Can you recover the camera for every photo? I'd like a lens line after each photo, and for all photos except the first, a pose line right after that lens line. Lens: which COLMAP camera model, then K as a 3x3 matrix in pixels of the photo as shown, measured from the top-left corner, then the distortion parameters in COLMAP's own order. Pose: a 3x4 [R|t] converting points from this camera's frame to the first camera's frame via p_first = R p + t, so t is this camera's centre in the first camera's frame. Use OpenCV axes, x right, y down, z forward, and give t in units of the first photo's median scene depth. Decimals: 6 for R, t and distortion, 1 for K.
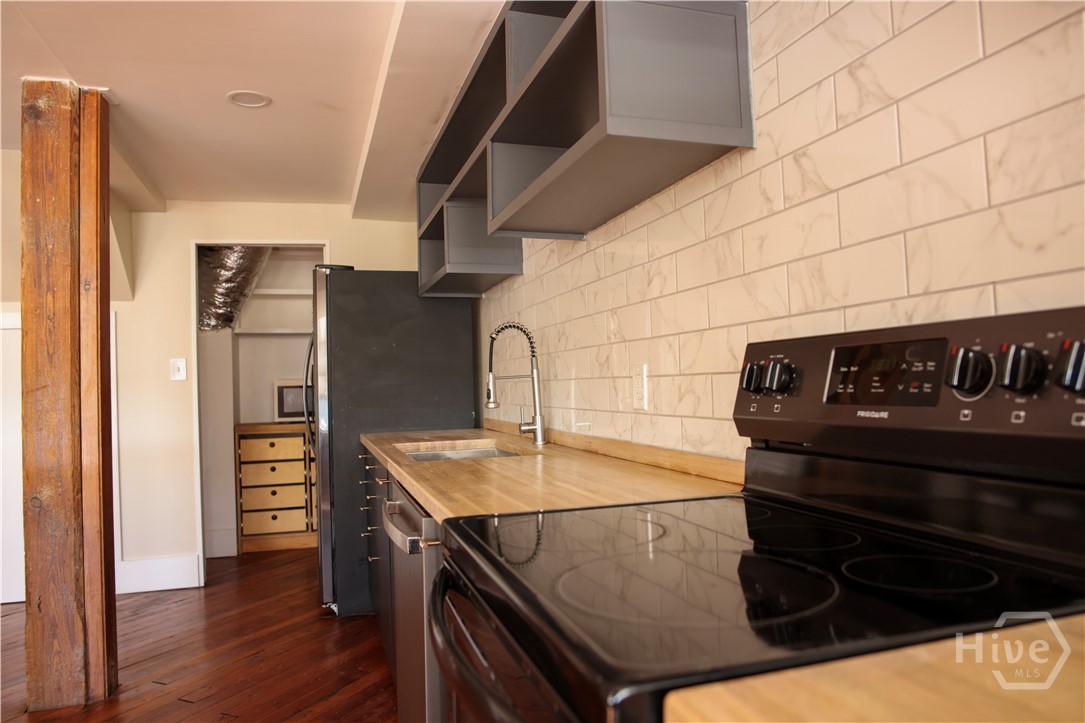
lens RADIAL K [[742.2, 0, 540.2], [0, 742.2, 360.3], [0, 0, 1]] dist [-0.043234, -0.000364]
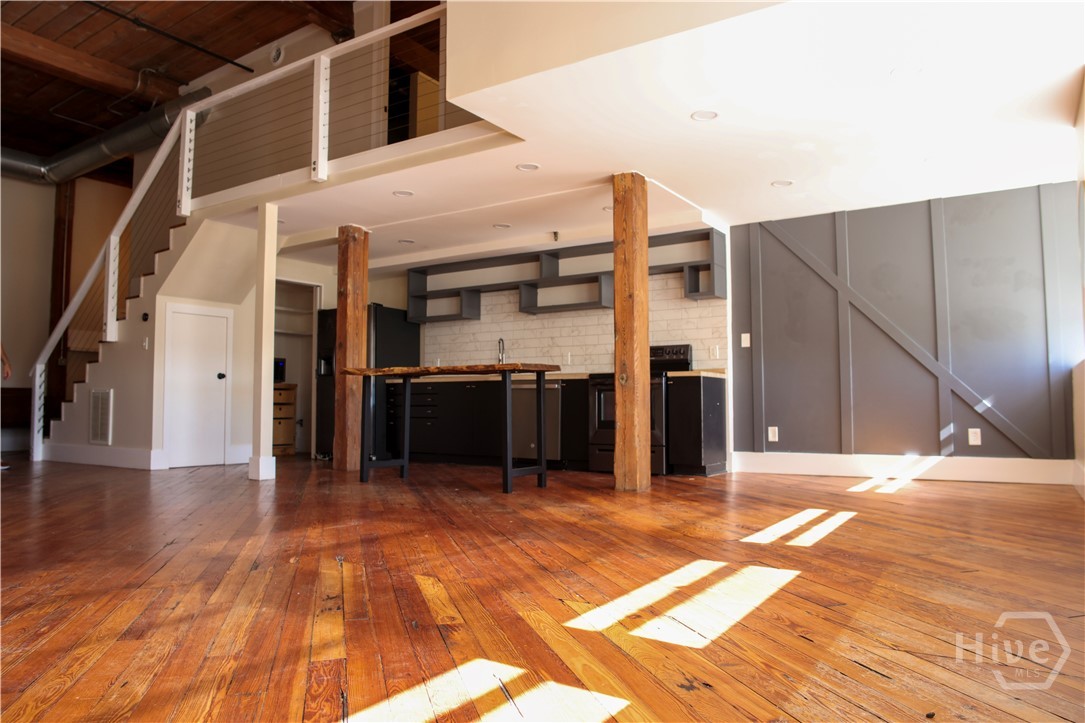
lens RADIAL K [[742.2, 0, 535.8], [0, 742.2, 365.2], [0, 0, 1]] dist [-0.043234, -0.000364]
pose [[0.774598, 0.065712, 0.629030, -2.888466], [-0.043249, 0.997763, -0.050974, 0.328903], [-0.630973, 0.012280, 0.775708, -2.251797]]
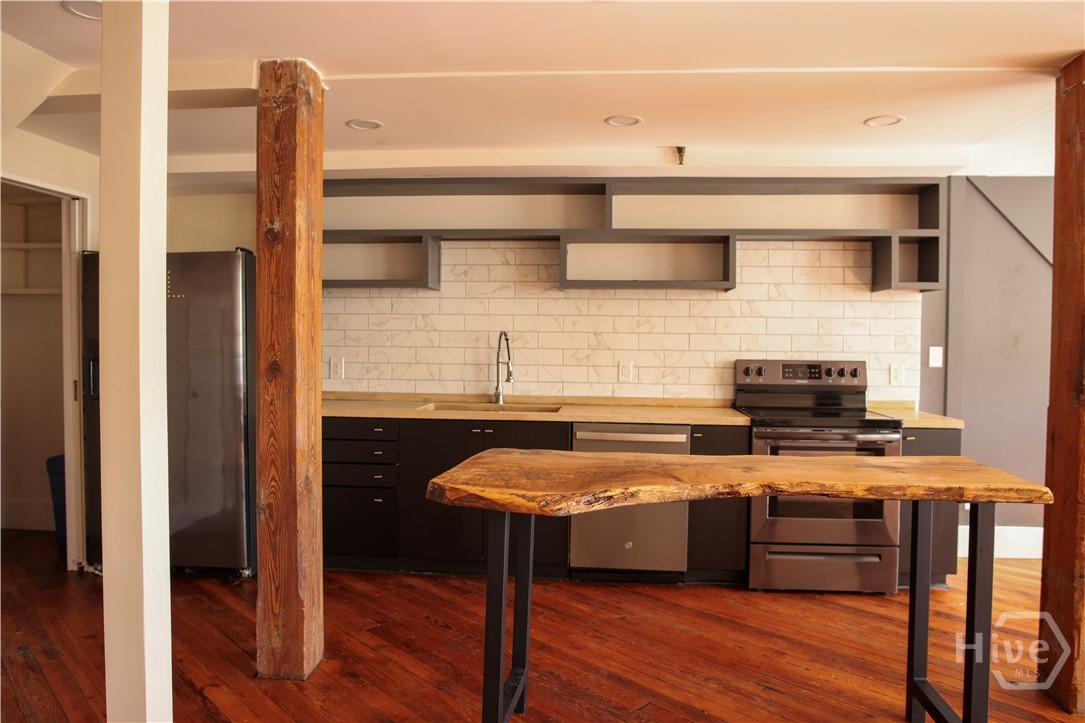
lens RADIAL K [[742.2, 0, 542.6], [0, 742.2, 358.2], [0, 0, 1]] dist [-0.043234, -0.000364]
pose [[0.390229, 0.015374, 0.920589, -2.410785], [-0.050908, 0.998691, 0.004901, -0.001301], [-0.919309, -0.048778, 0.390501, 0.448361]]
